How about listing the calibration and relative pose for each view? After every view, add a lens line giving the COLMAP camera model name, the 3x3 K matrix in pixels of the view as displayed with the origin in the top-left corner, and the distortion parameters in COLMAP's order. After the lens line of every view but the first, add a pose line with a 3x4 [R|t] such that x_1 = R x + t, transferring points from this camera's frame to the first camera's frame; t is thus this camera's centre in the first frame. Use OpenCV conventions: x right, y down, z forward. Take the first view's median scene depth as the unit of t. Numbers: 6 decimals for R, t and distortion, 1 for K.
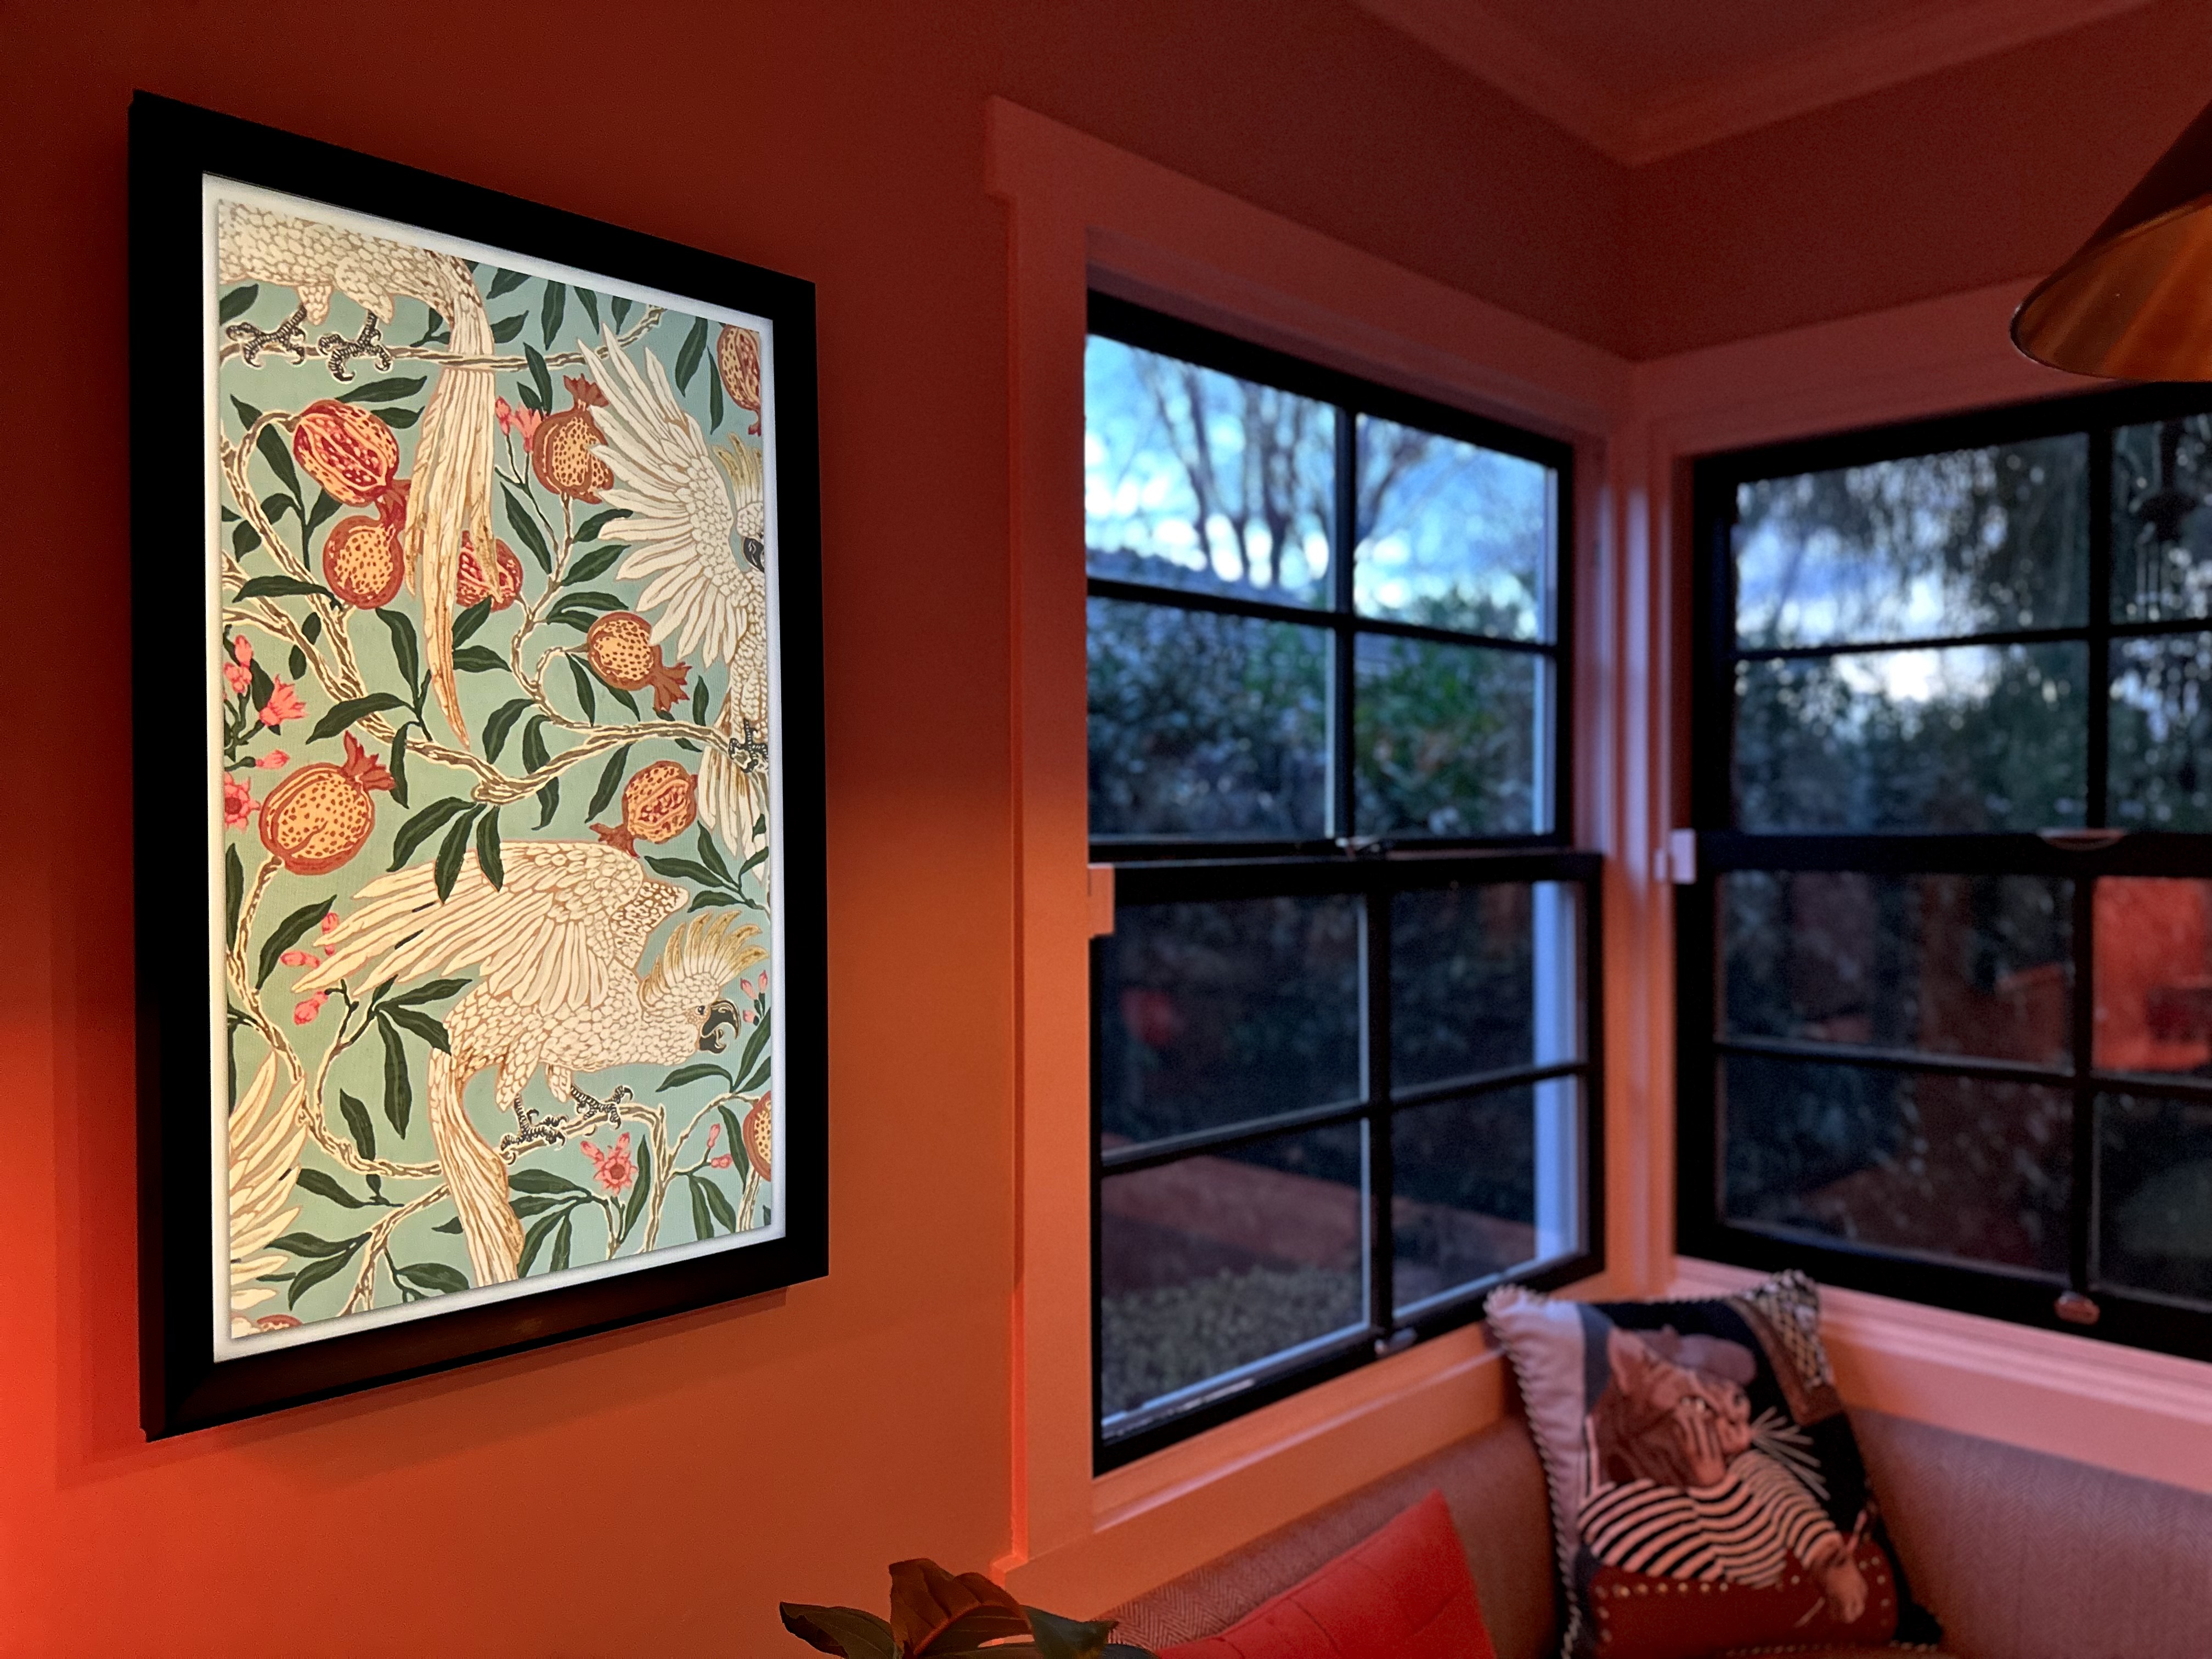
lens RADIAL K [[1565.6, 0, 1113.0], [0, 1565.6, 833.1], [0, 0, 1]] dist [0.021742, -0.039759]
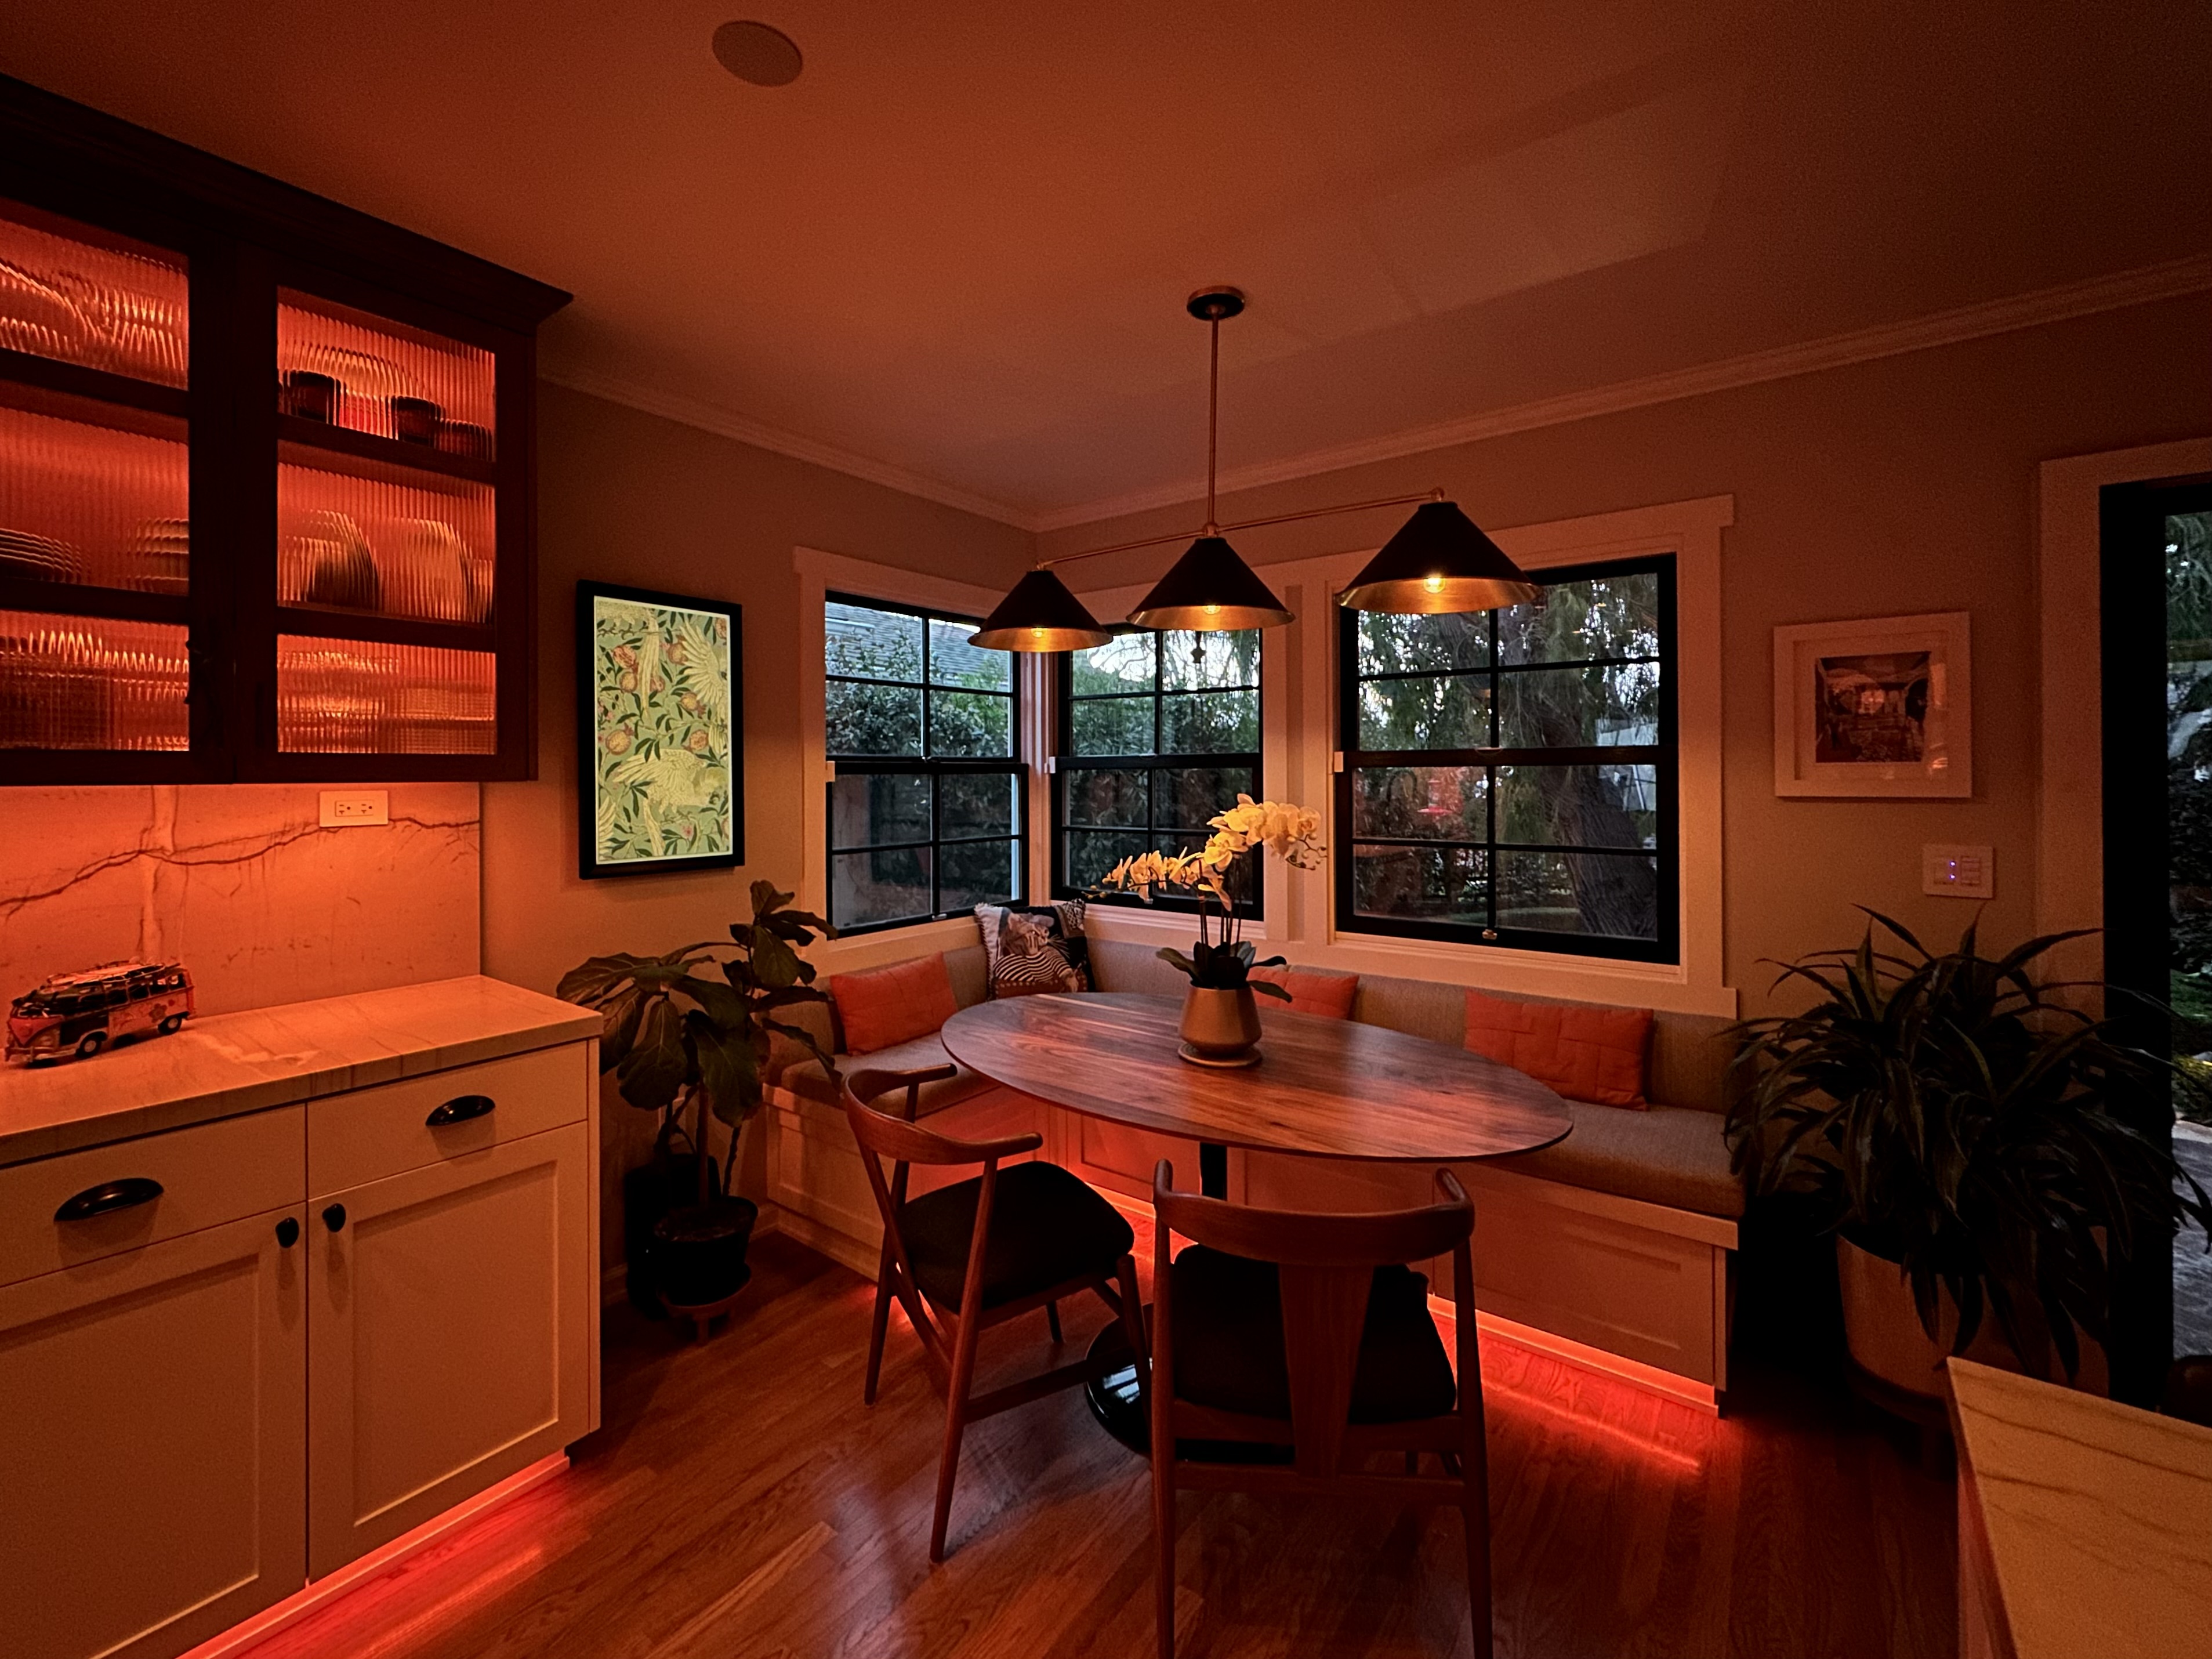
lens RADIAL K [[934.9, 0, 1104.3], [0, 934.9, 769.0], [0, 0, 1]] dist [-0.012834, 0.001879]
pose [[0.987372, 0.000235, 0.158417, 0.333819], [0.001293, 0.999954, -0.009539, 0.074463], [-0.158412, 0.009623, 0.987326, -1.427276]]
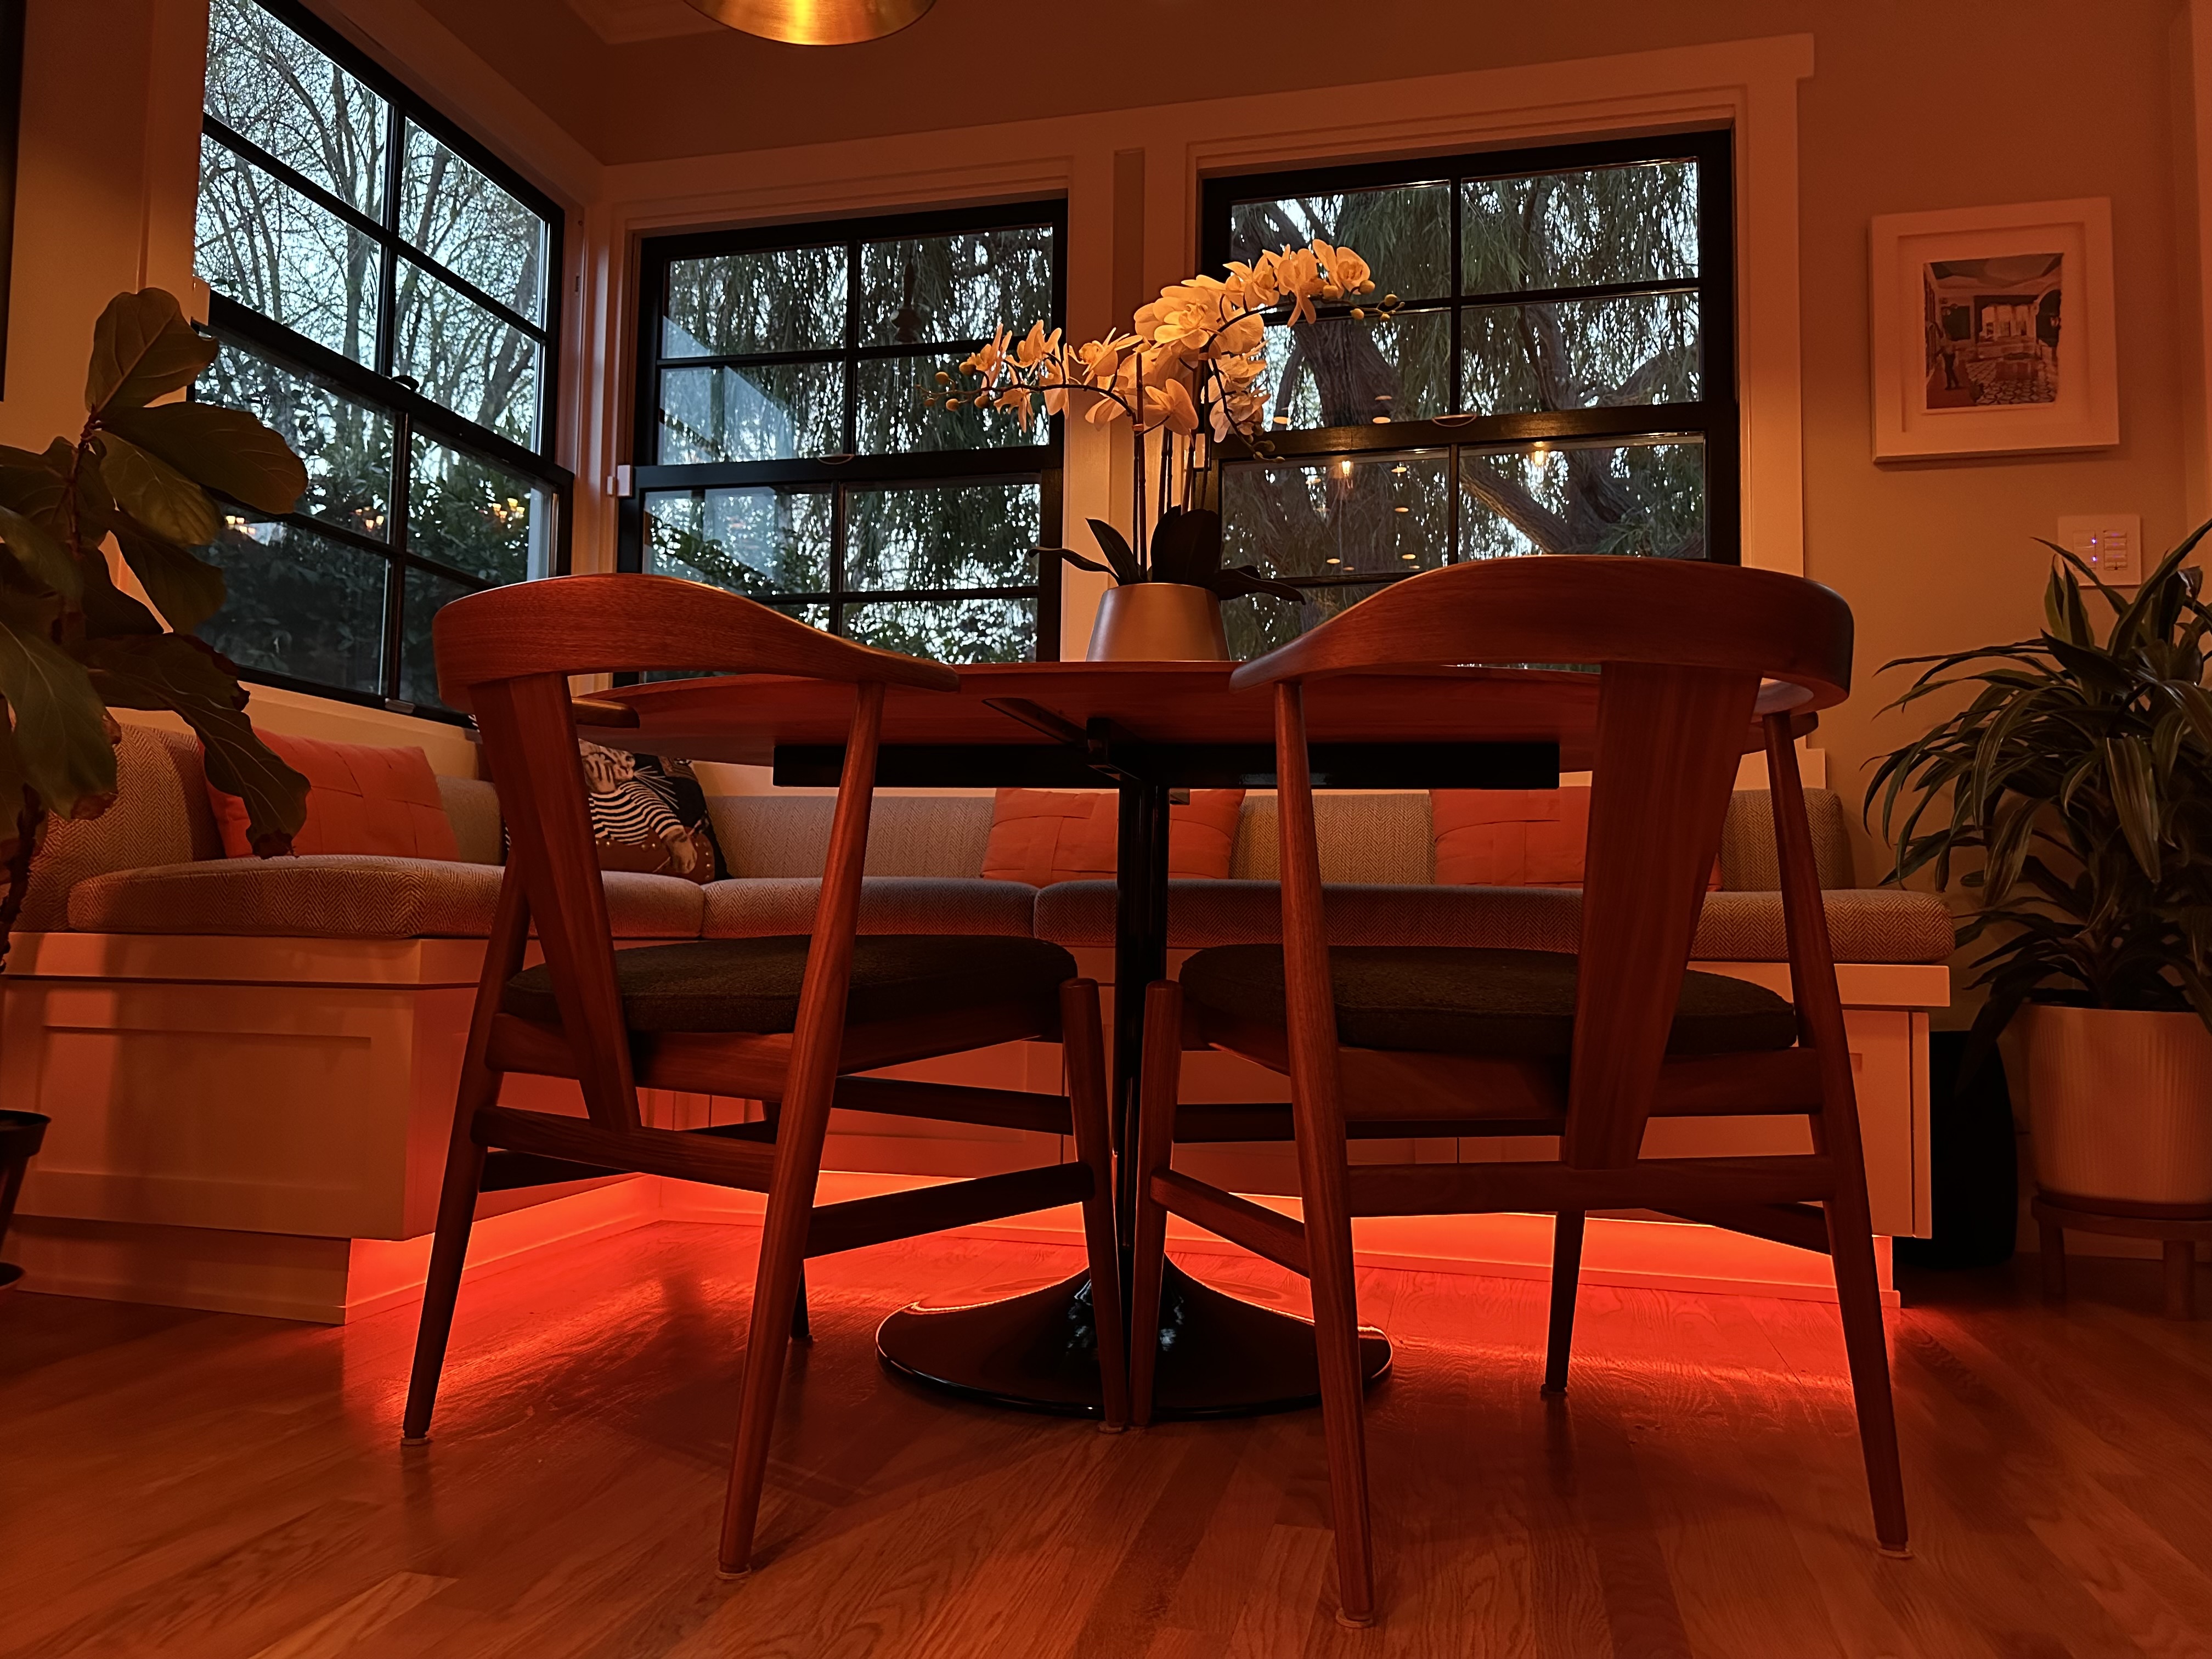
lens RADIAL K [[1565.6, 0, 1116.7], [0, 1565.6, 847.1], [0, 0, 1]] dist [0.021742, -0.039759]
pose [[0.841958, 0.055520, 0.536679, -0.062682], [-0.019319, 0.997156, -0.072849, 0.880166], [-0.539197, 0.050968, 0.840636, -0.977068]]
